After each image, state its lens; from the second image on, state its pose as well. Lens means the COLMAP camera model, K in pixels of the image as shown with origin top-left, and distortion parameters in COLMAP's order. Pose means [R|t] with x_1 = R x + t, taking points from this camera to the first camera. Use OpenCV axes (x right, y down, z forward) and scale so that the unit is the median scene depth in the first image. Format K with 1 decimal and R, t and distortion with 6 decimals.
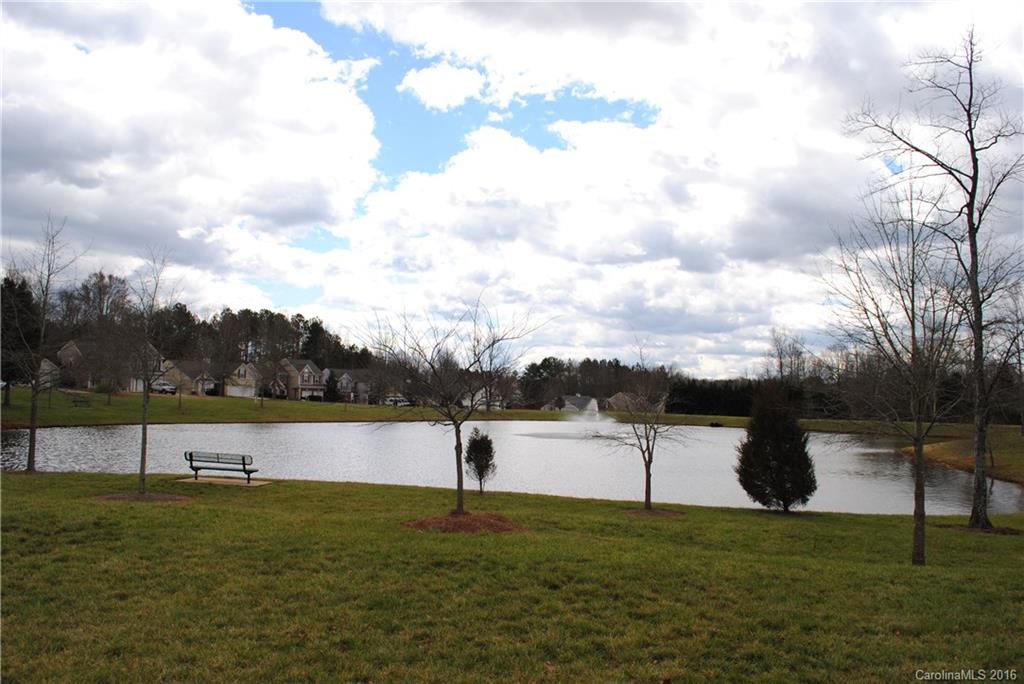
lens RADIAL K [[772.2, 0, 513.4], [0, 772.2, 341.3], [0, 0, 1]] dist [-0.048037, -0.001647]
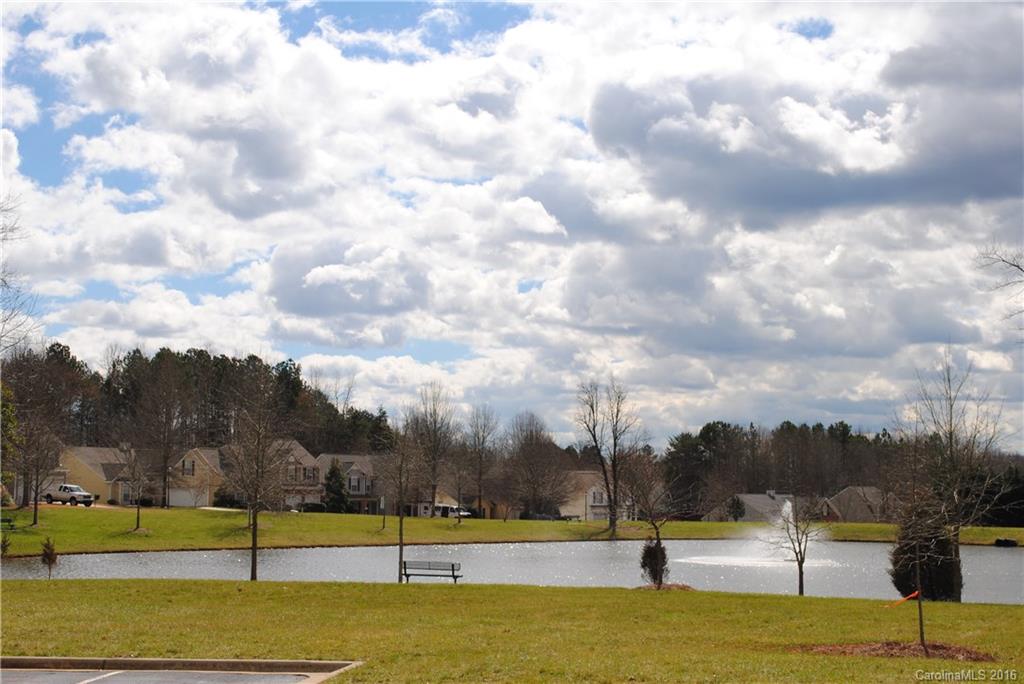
lens RADIAL K [[1676.7, 0, 511.3], [0, 1676.7, 342.2], [0, 0, 1]] dist [0.026520, 0.000000]
pose [[0.997062, -0.022488, -0.073228, -0.010714], [0.021074, 0.999577, -0.020028, -0.020363], [0.073647, 0.018426, 0.997114, -0.236098]]
